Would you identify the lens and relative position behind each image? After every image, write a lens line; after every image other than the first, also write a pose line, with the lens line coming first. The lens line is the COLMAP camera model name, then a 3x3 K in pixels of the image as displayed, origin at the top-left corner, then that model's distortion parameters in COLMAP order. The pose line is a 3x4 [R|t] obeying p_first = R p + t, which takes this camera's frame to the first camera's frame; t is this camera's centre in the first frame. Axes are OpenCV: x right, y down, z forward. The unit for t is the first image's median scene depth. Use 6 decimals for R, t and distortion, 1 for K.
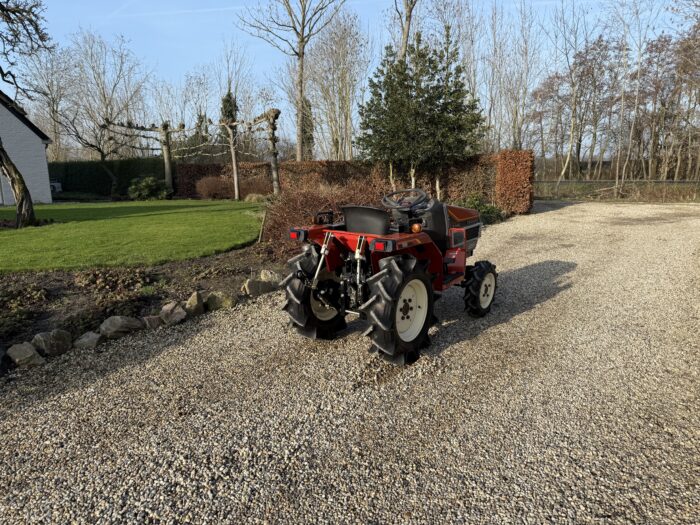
lens RADIAL K [[469.9, 0, 352.0], [0, 469.9, 266.4], [0, 0, 1]] dist [0.060372, -0.091904]
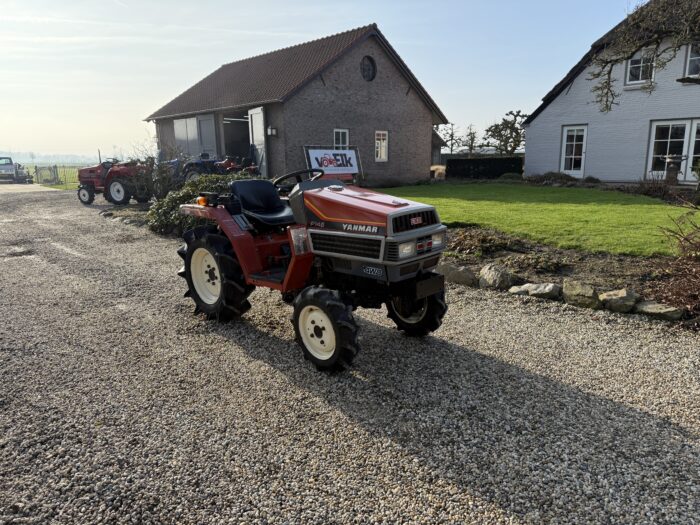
lens RADIAL K [[469.9, 0, 352.0], [0, 469.9, 266.4], [0, 0, 1]] dist [0.060372, -0.091904]
pose [[-0.119461, 0.229029, -0.966062, 0.310245], [-0.176902, 0.952549, 0.247701, -0.070843], [0.976952, 0.200489, -0.073277, 0.380872]]
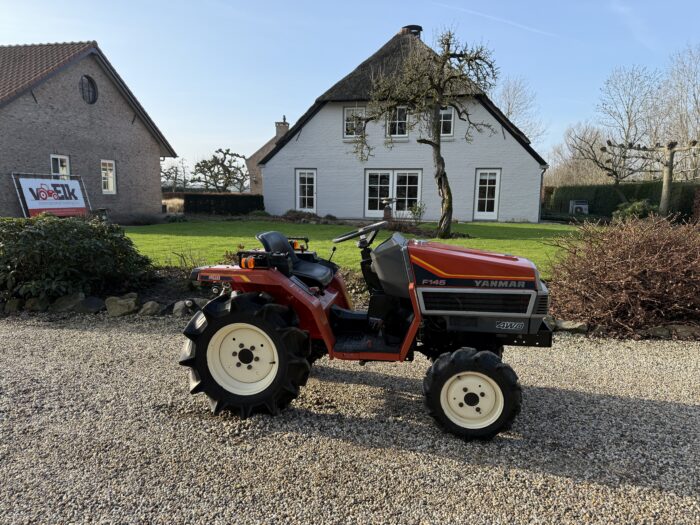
lens RADIAL K [[469.9, 0, 352.0], [0, 469.9, 266.4], [0, 0, 1]] dist [0.060372, -0.091904]
pose [[0.470904, 0.149342, -0.869452, 0.249661], [-0.190932, 0.979460, 0.064828, -0.043105], [0.861275, 0.135478, 0.489746, 0.198202]]
